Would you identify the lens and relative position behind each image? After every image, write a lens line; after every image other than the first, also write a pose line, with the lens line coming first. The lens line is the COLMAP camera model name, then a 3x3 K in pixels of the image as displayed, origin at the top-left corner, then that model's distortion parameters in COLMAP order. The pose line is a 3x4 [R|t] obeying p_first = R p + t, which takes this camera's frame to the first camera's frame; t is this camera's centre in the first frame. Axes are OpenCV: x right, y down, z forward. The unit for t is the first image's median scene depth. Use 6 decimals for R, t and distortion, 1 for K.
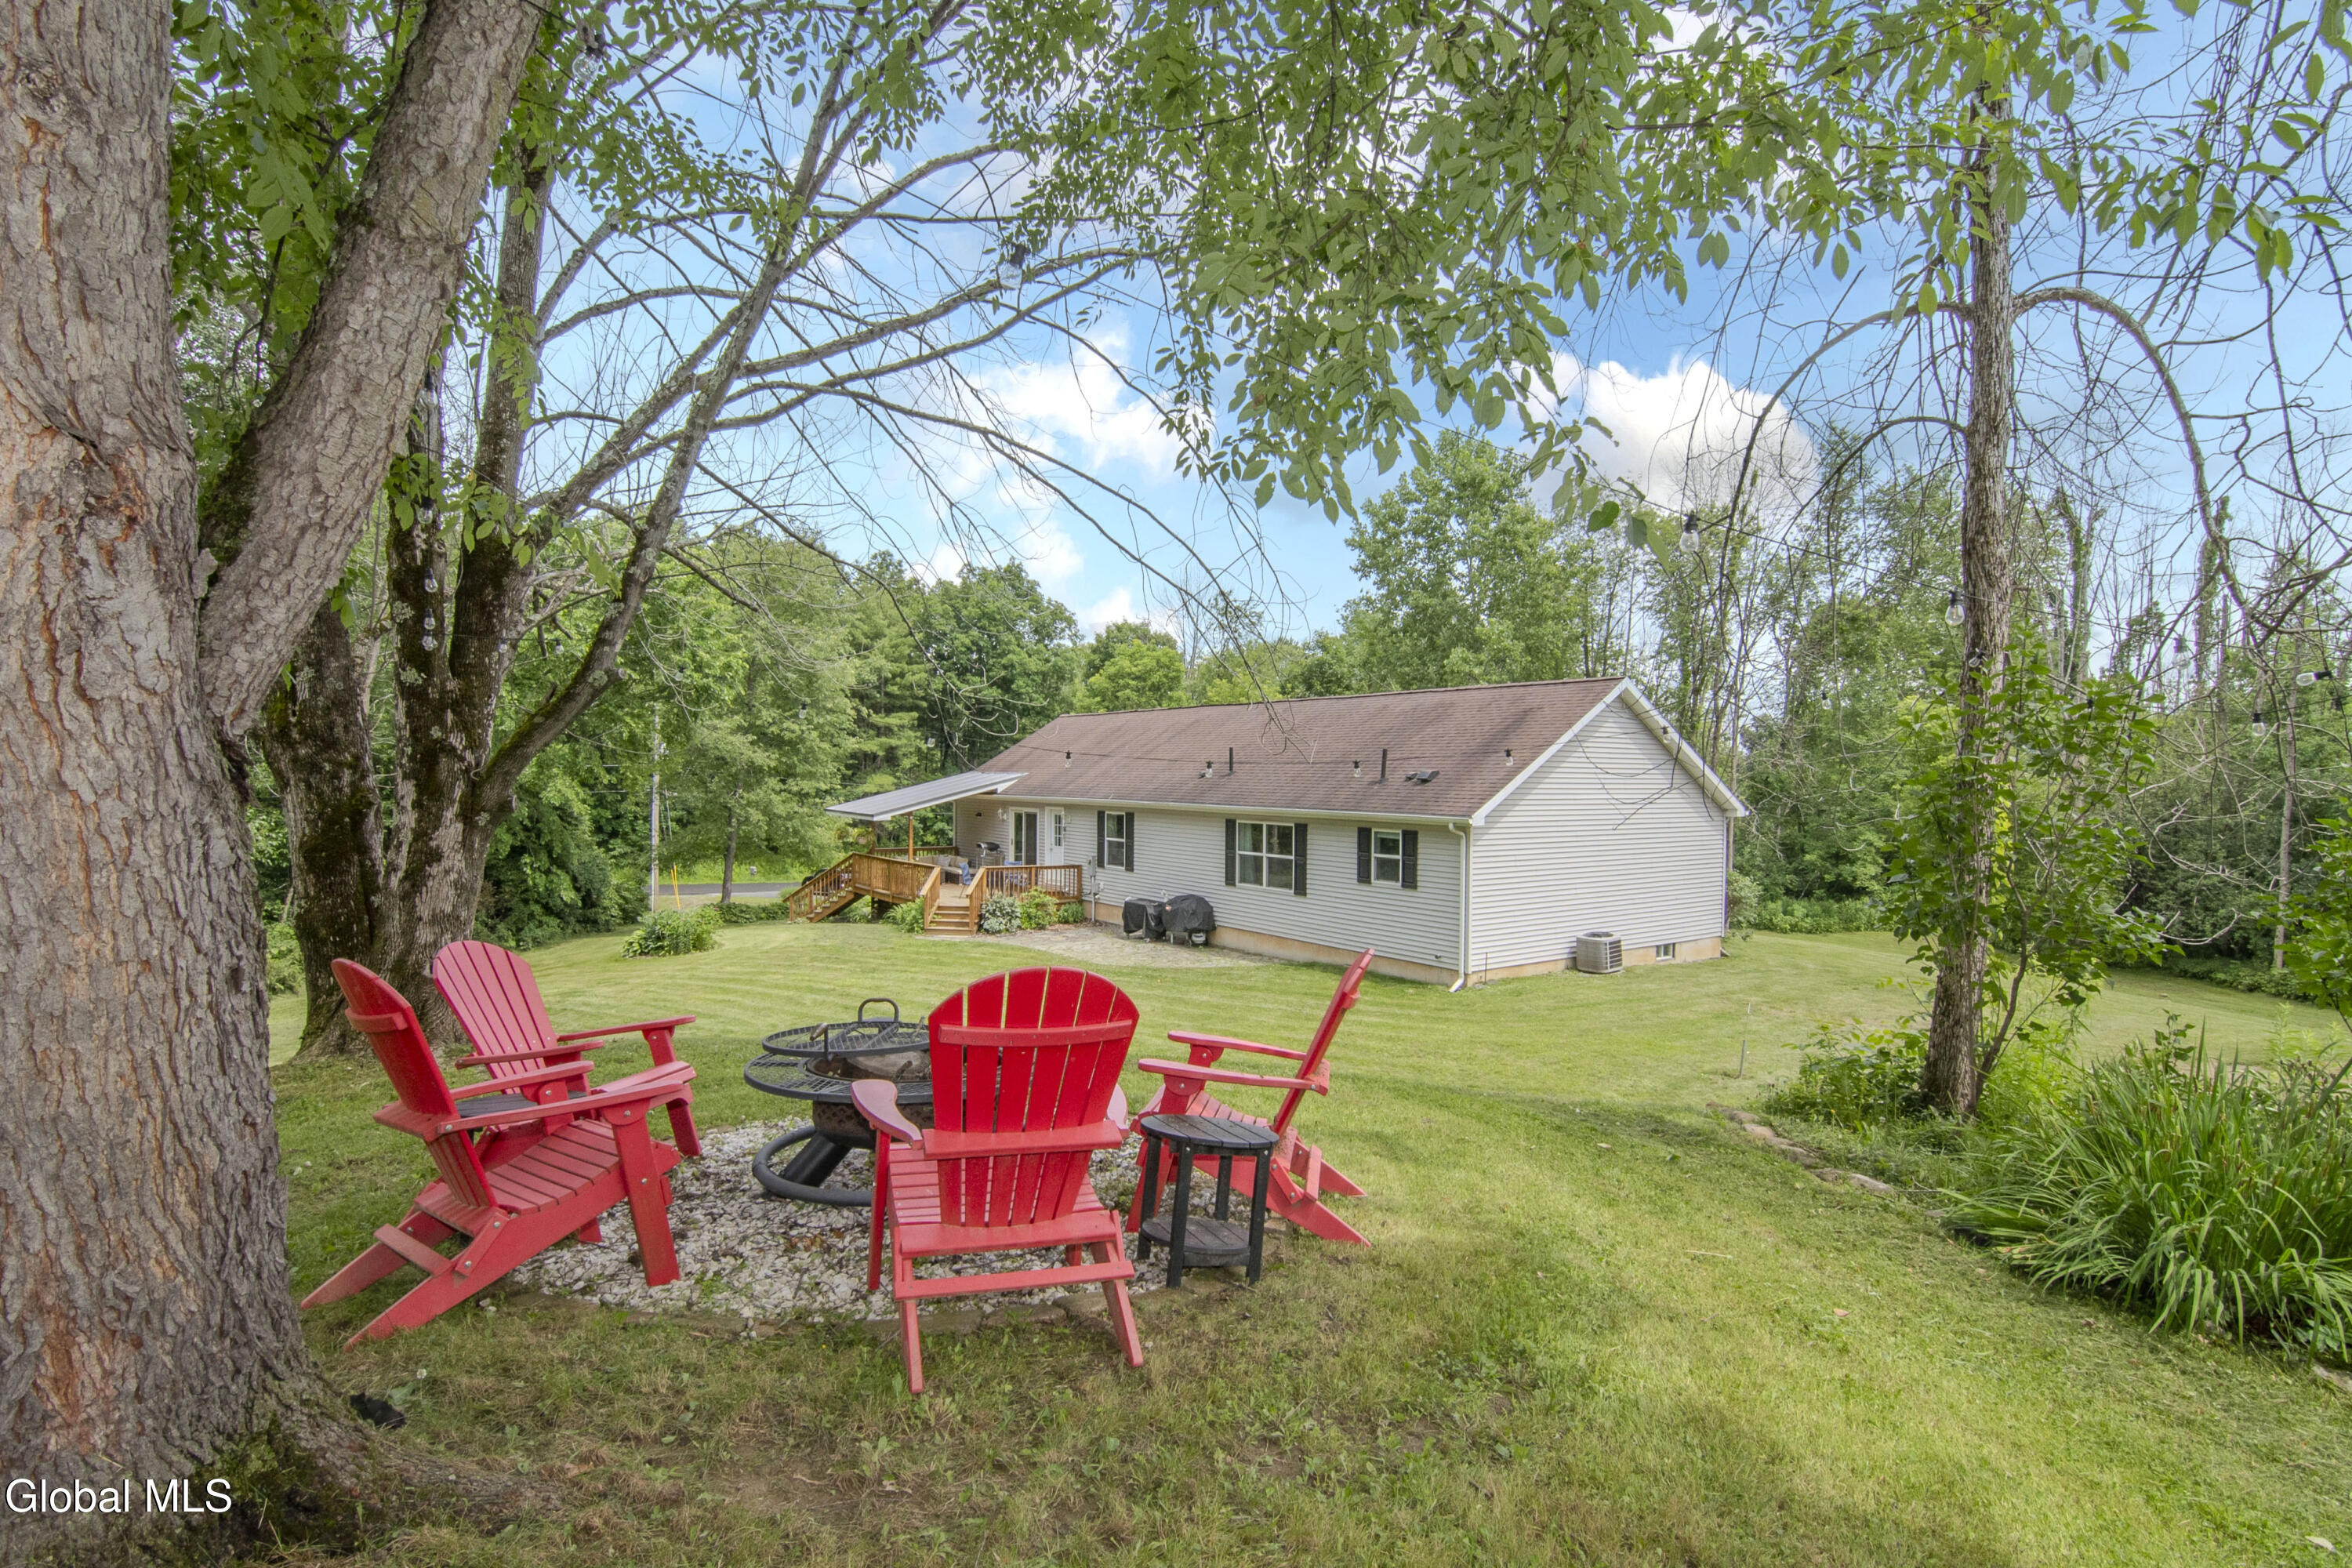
lens RADIAL K [[1111.1, 0, 1186.8], [0, 1111.1, 782.9], [0, 0, 1]] dist [-0.002124, -0.000400]
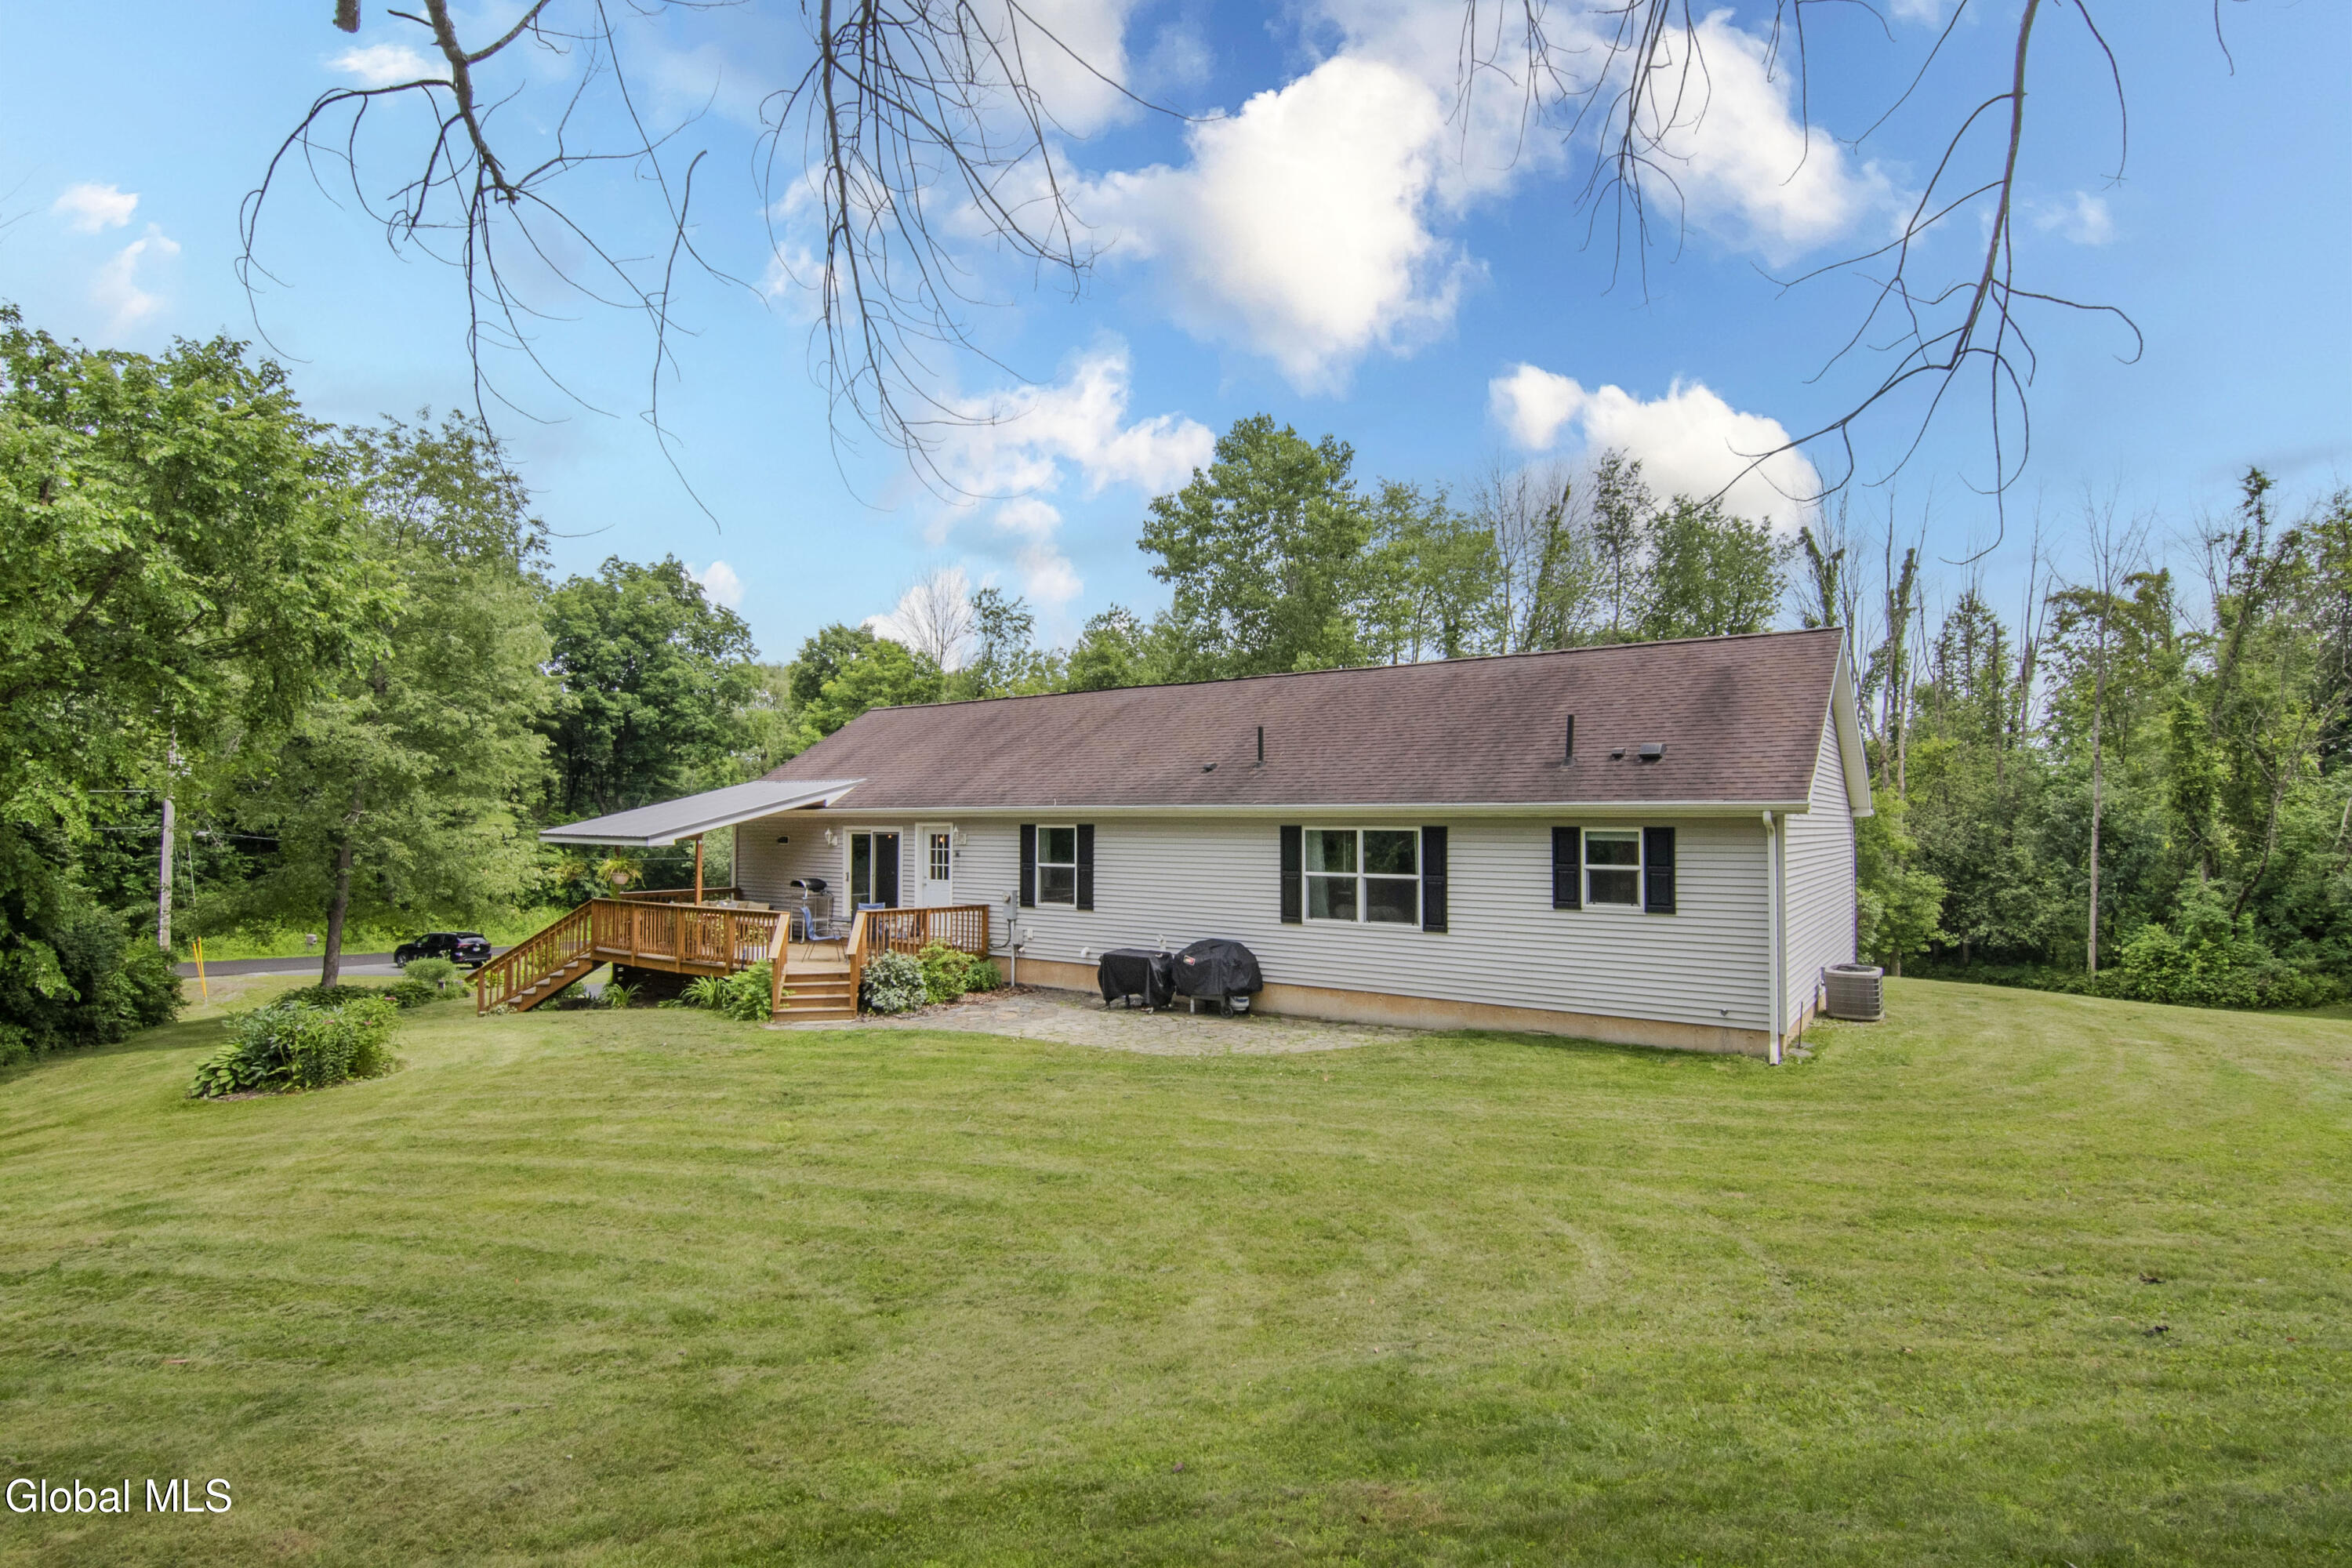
lens RADIAL K [[1119.5, 0, 1170.6], [0, 1119.5, 772.4], [0, 0, 1]] dist [0.000085, -0.012404]
pose [[0.950634, 0.006379, 0.310248, -0.189368], [0.009737, 0.998683, -0.050369, 0.025842], [-0.310161, 0.050903, 0.949320, 0.279921]]
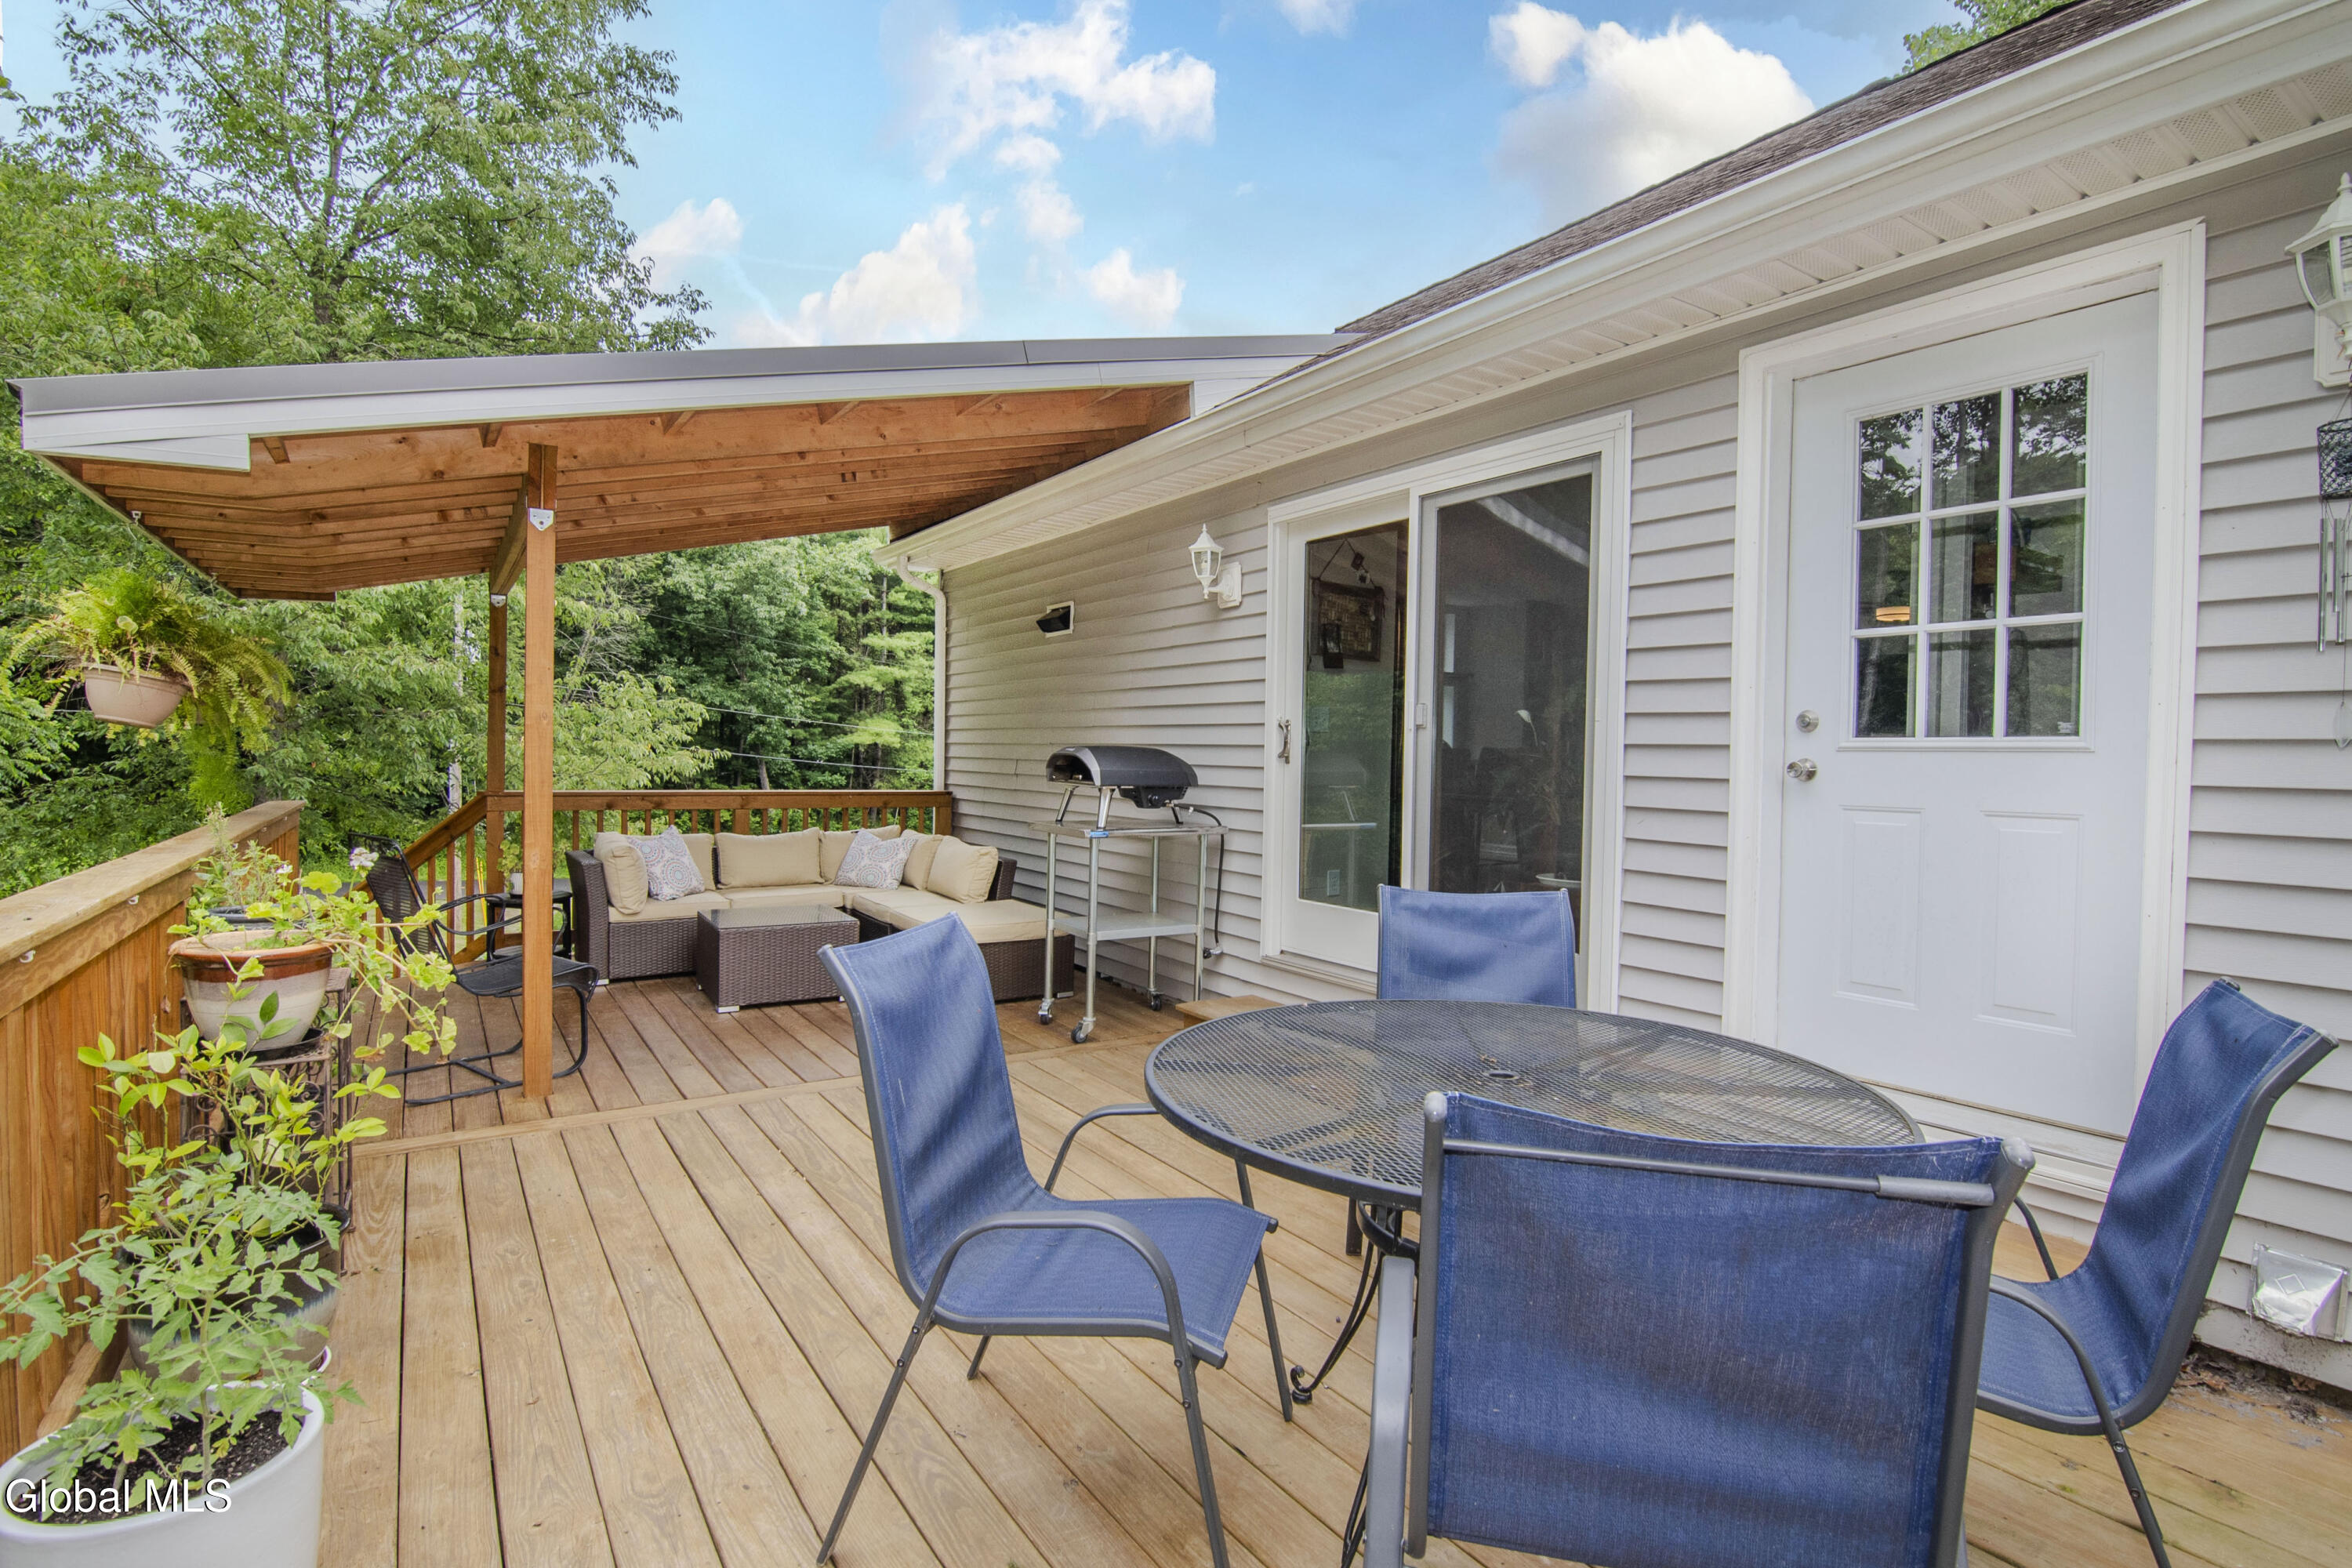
lens RADIAL K [[1137.7, 0, 1176.0], [0, 1137.7, 784.0], [0, 0, 1]] dist [-0.015079, -0.000494]
pose [[0.998888, 0.004860, -0.046886, -0.170892], [-0.004129, 0.999869, 0.015678, 0.058055], [0.046956, -0.015467, 0.998777, 0.877901]]
